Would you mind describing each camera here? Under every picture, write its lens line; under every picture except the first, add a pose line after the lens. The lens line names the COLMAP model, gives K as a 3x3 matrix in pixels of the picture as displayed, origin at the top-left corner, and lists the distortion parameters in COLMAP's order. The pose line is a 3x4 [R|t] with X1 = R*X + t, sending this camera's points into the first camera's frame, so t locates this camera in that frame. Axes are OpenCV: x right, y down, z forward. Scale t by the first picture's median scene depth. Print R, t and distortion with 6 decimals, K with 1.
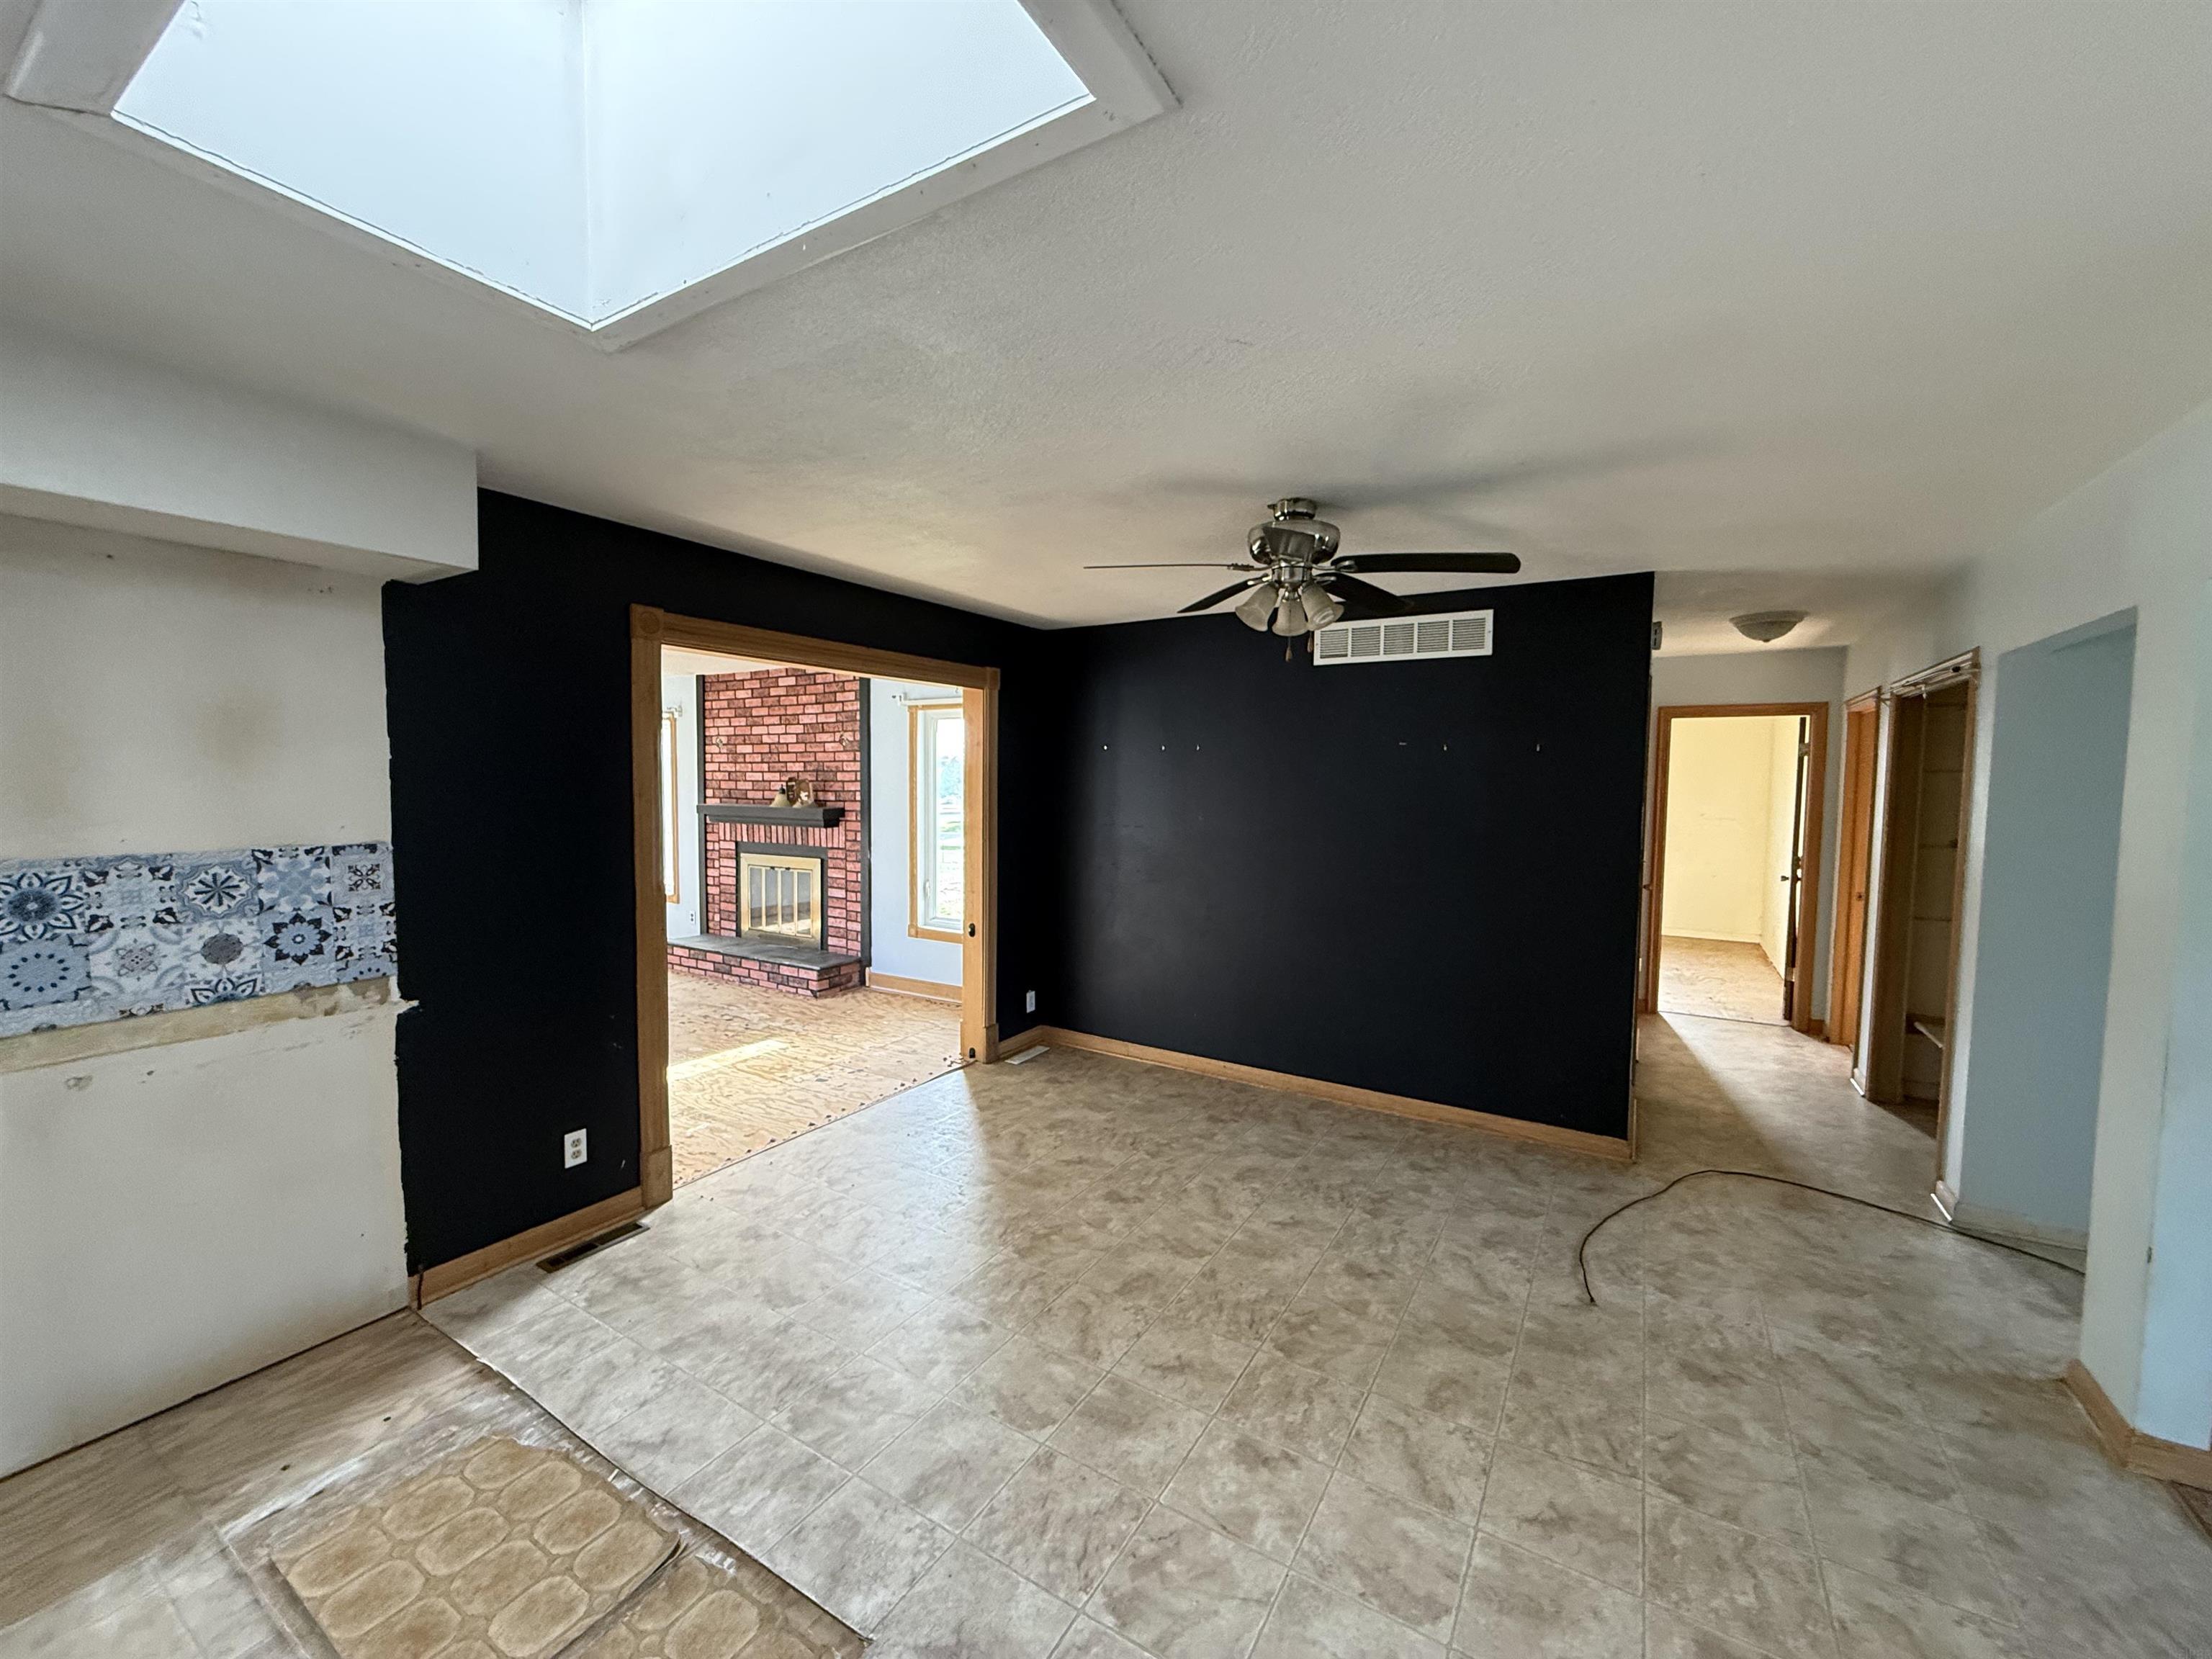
lens RADIAL K [[881.0, 0, 1096.7], [0, 881.0, 829.0], [0, 0, 1]] dist [-0.001083, 0.000370]
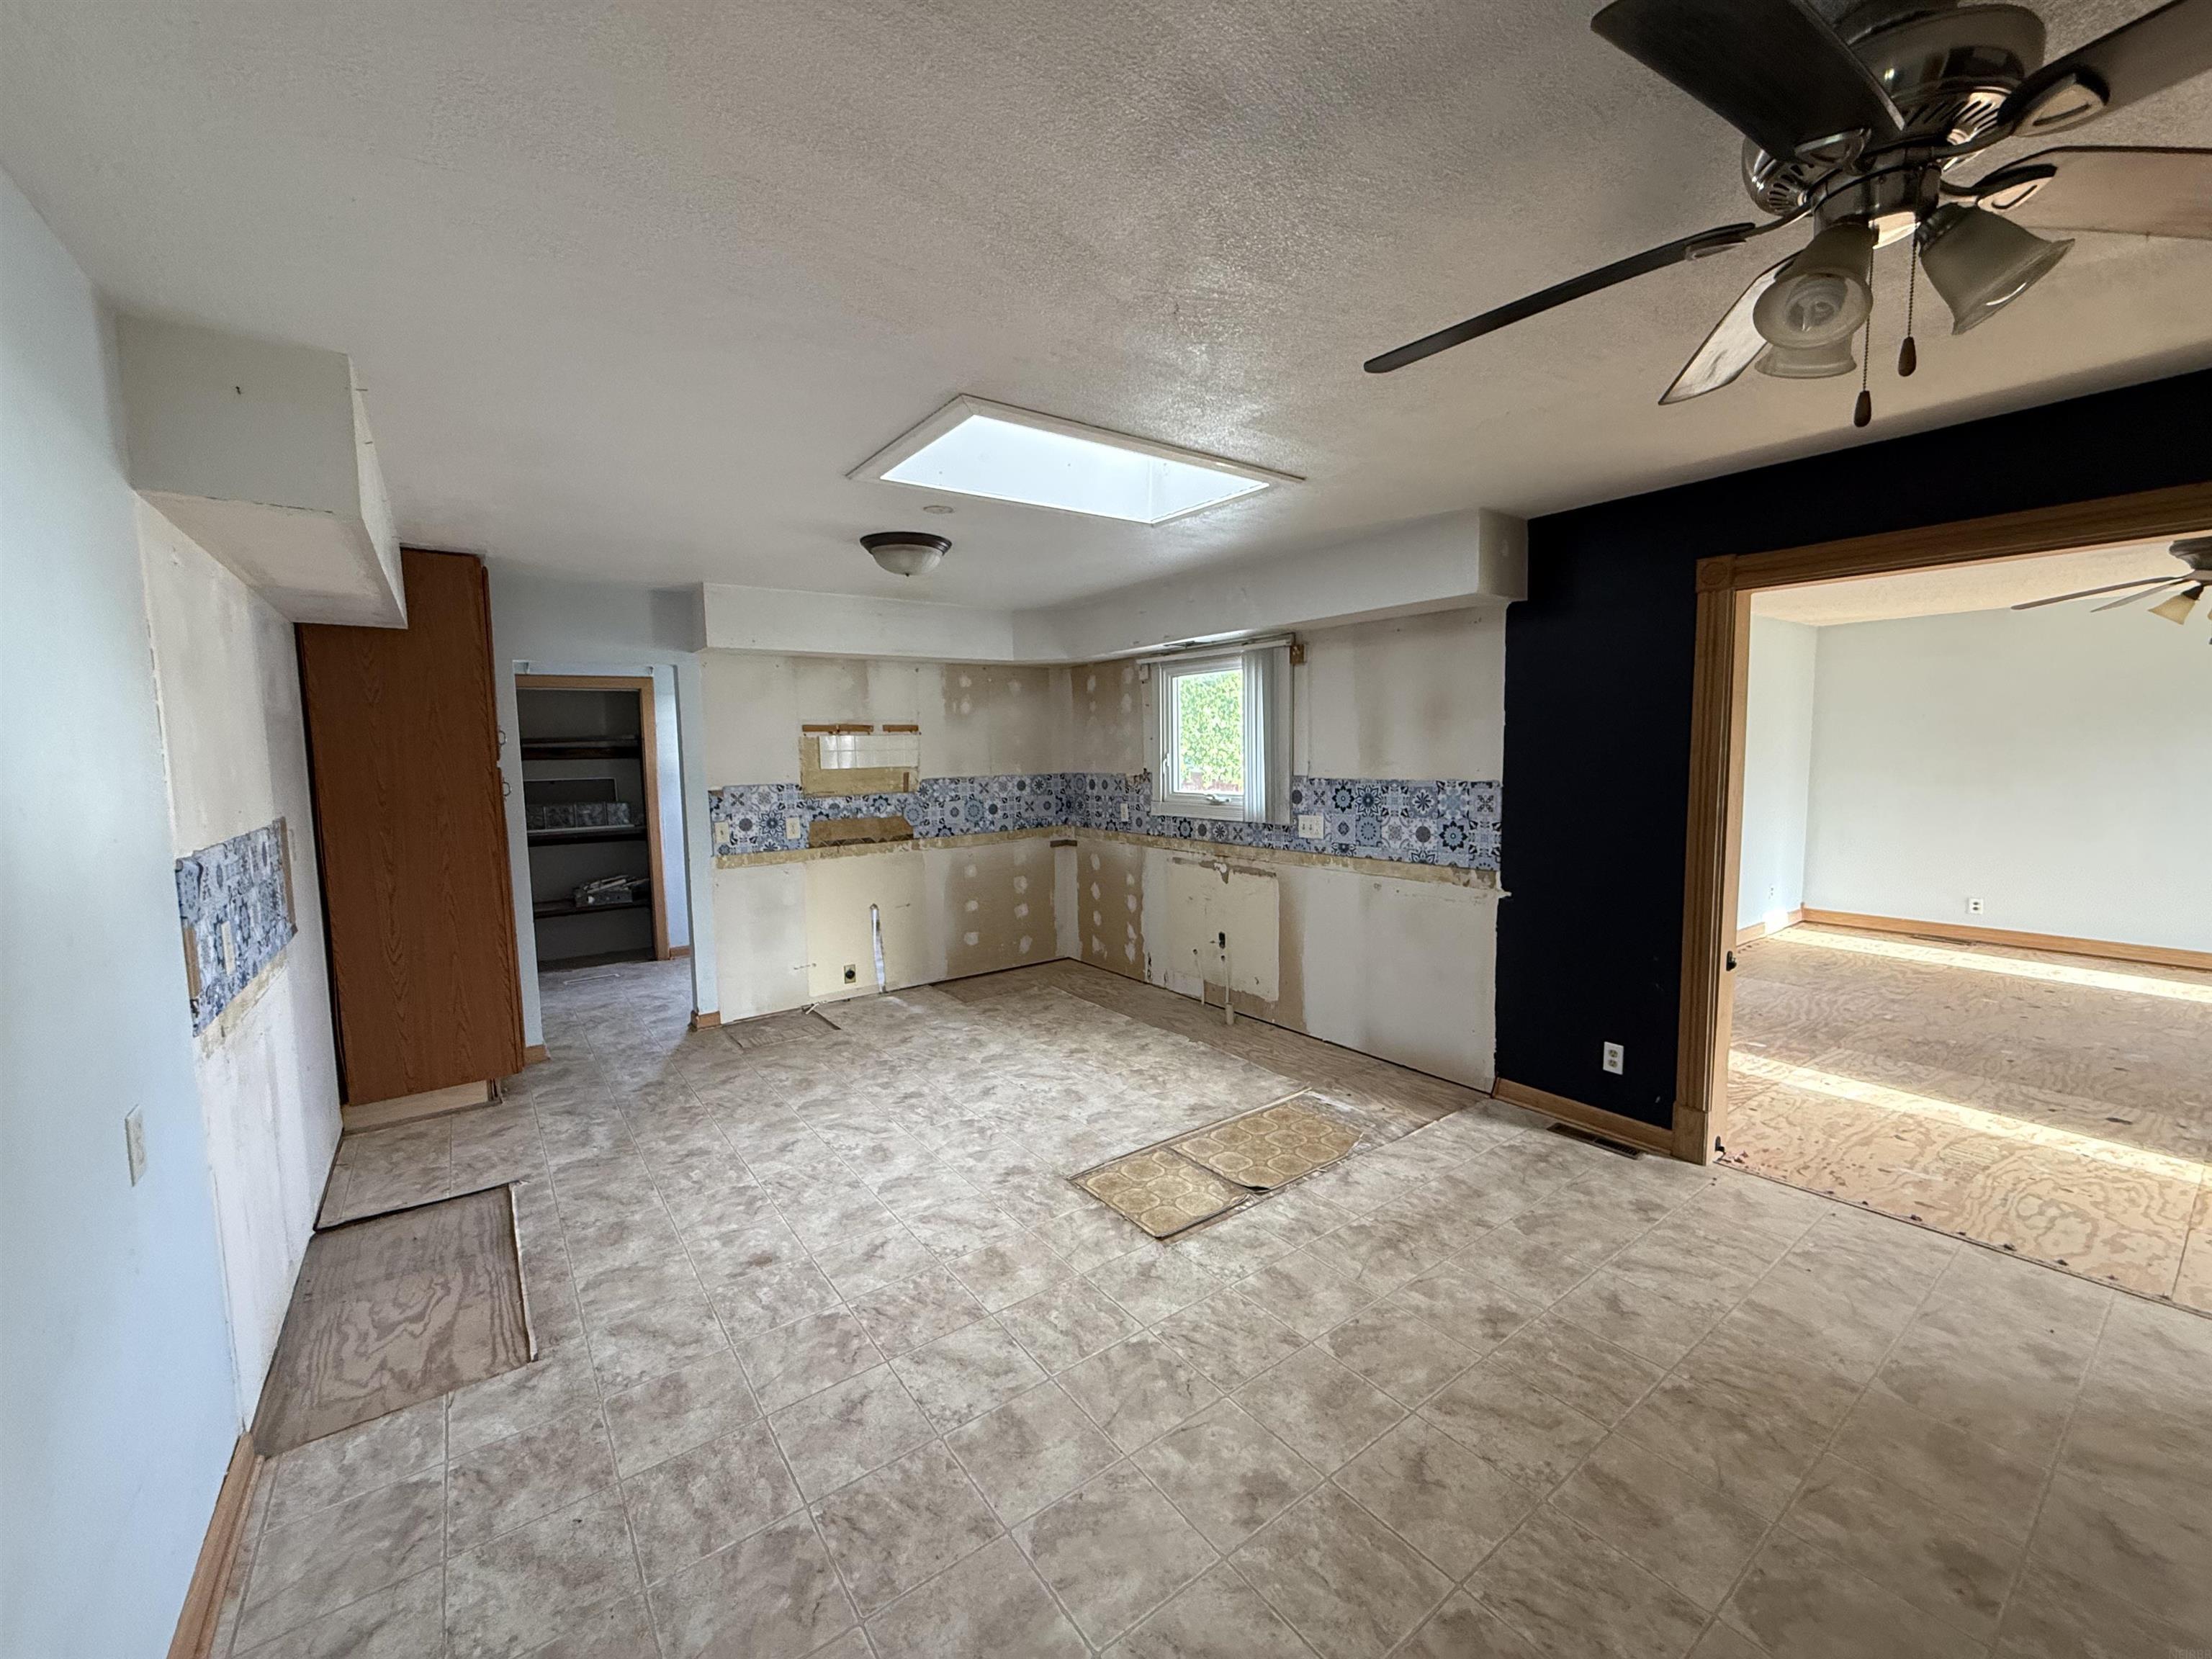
lens RADIAL K [[881.0, 0, 1100.7], [0, 881.0, 827.6], [0, 0, 1]] dist [-0.001083, 0.000370]
pose [[-0.371718, 0.080715, -0.924830, 0.688893], [-0.040750, 0.993834, 0.103116, -0.028296], [0.927451, 0.076016, -0.366137, 0.765175]]
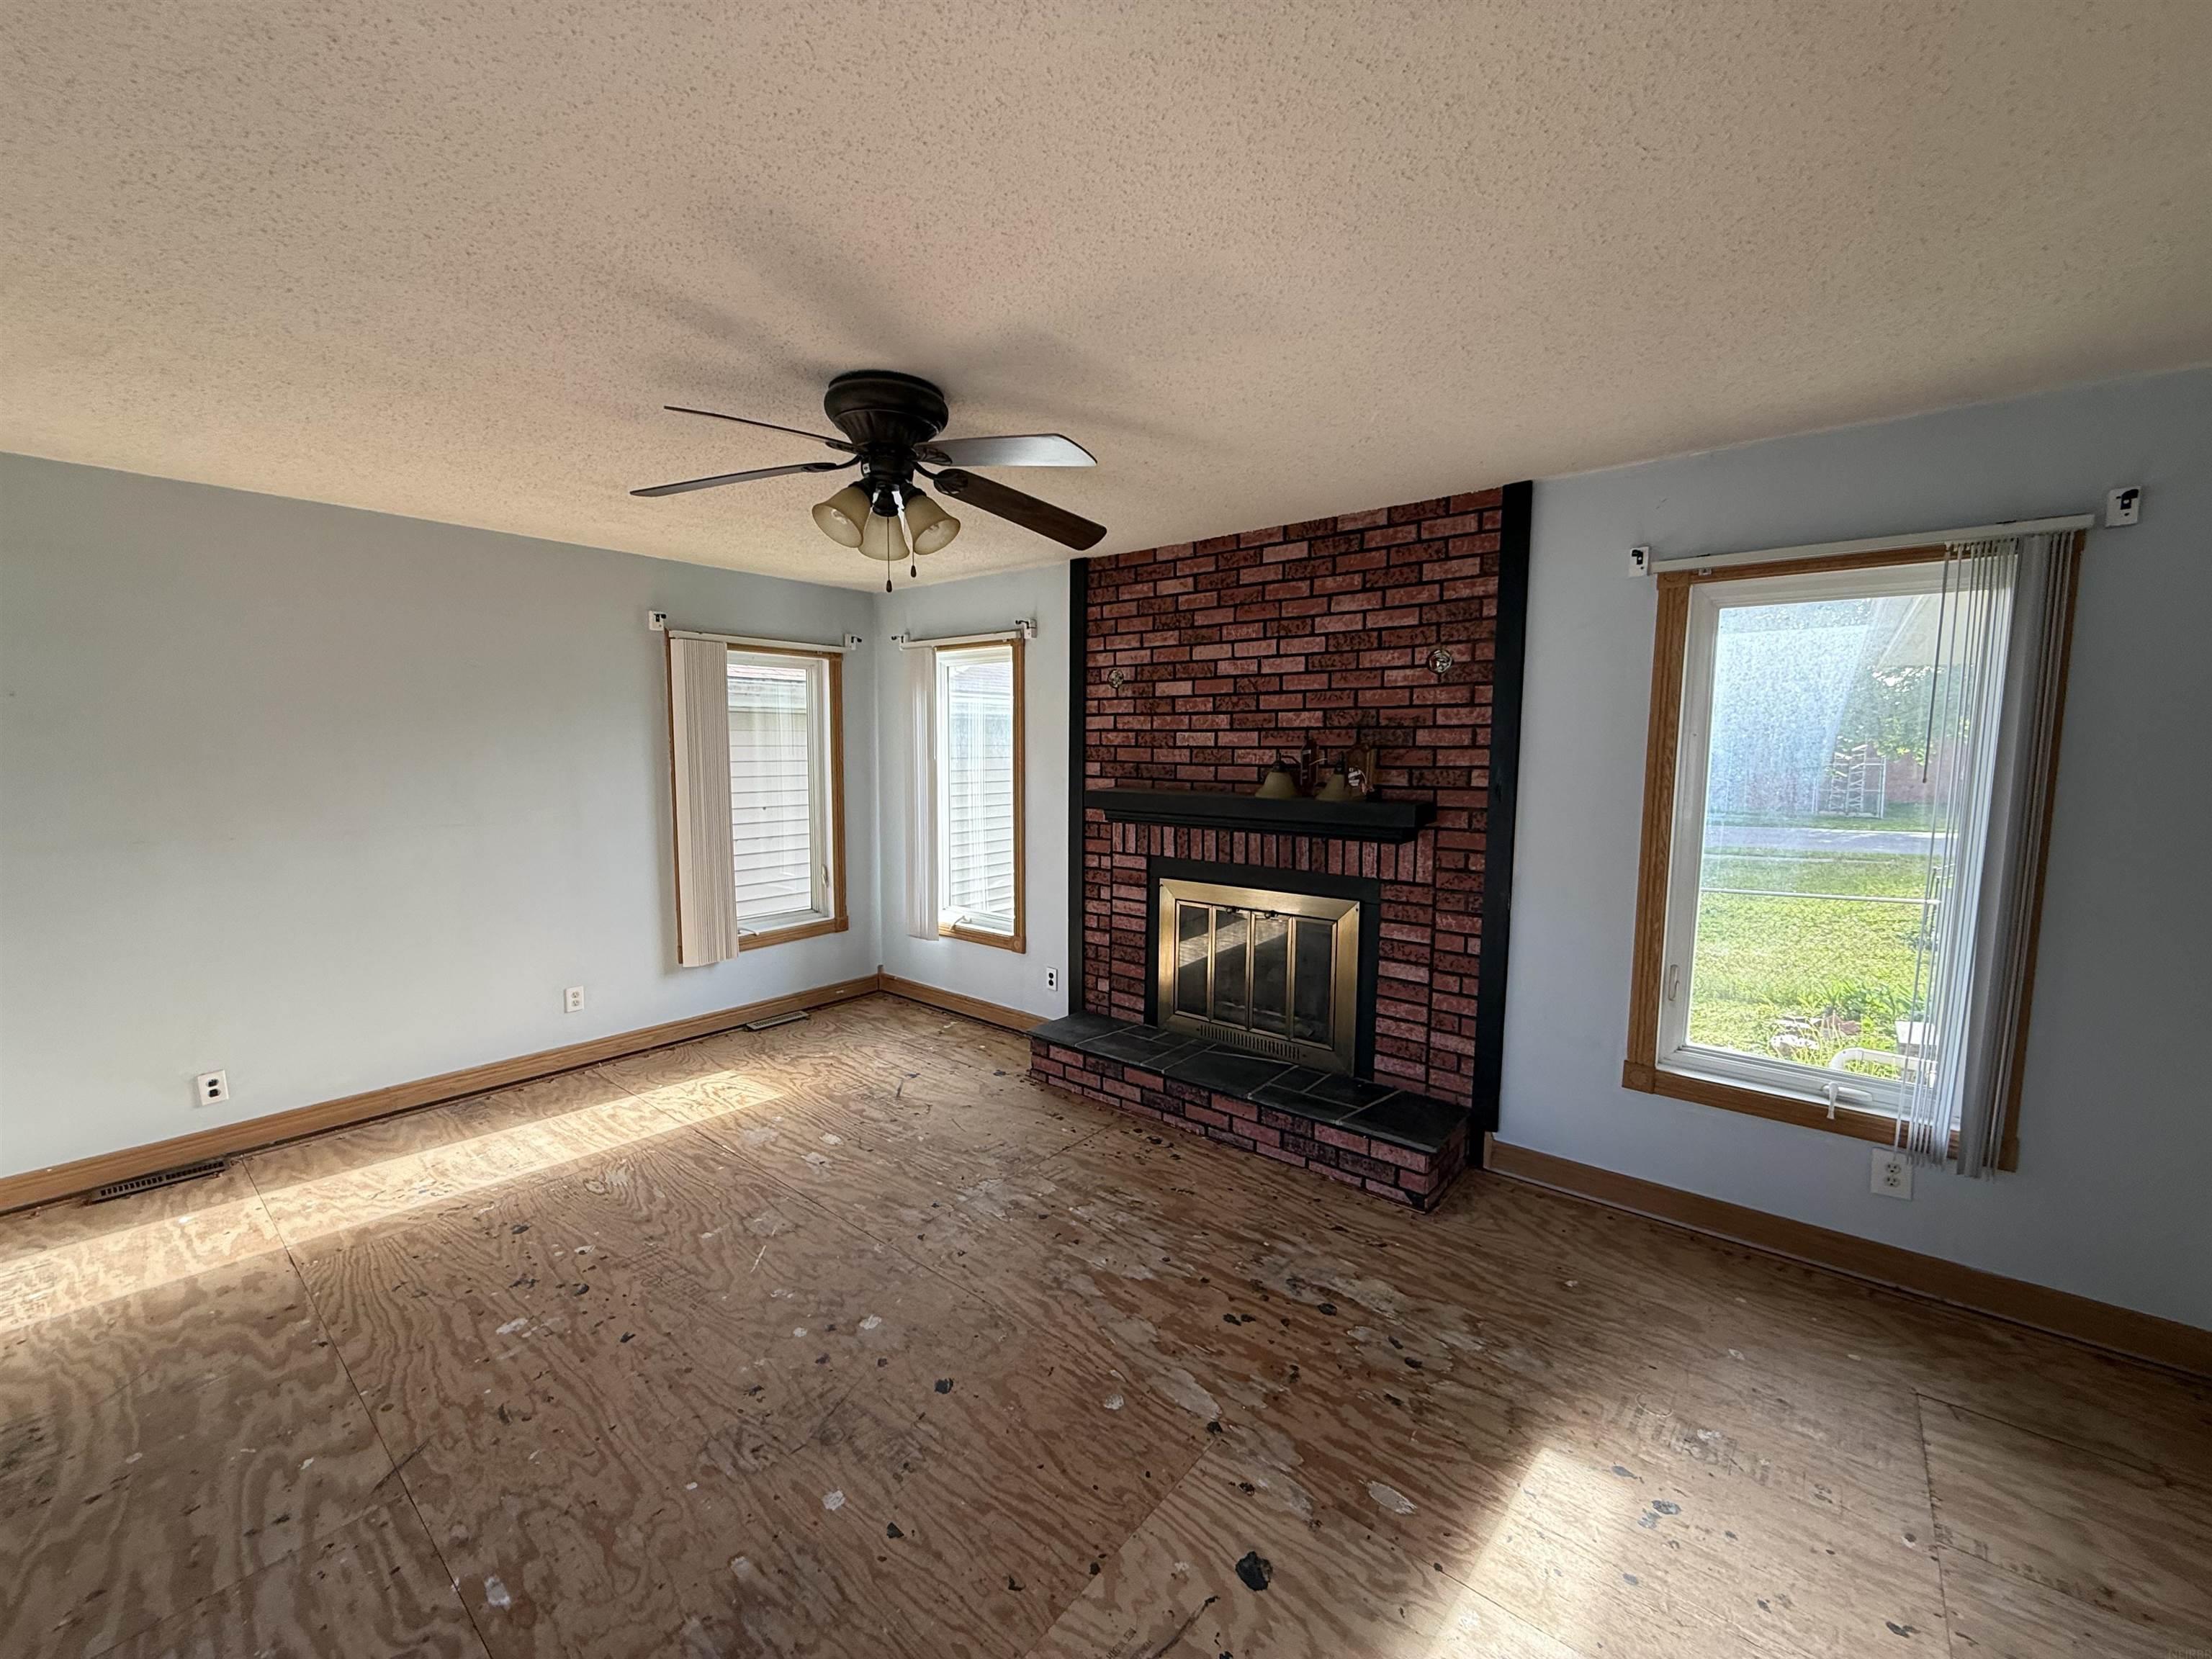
lens RADIAL K [[881.0, 0, 1101.4], [0, 881.0, 831.9], [0, 0, 1]] dist [-0.001083, 0.000370]
pose [[0.990847, 0.009514, -0.134655, -0.888825], [-0.003727, 0.999061, 0.043157, -0.061542], [0.134939, -0.042260, 0.989952, 1.082232]]
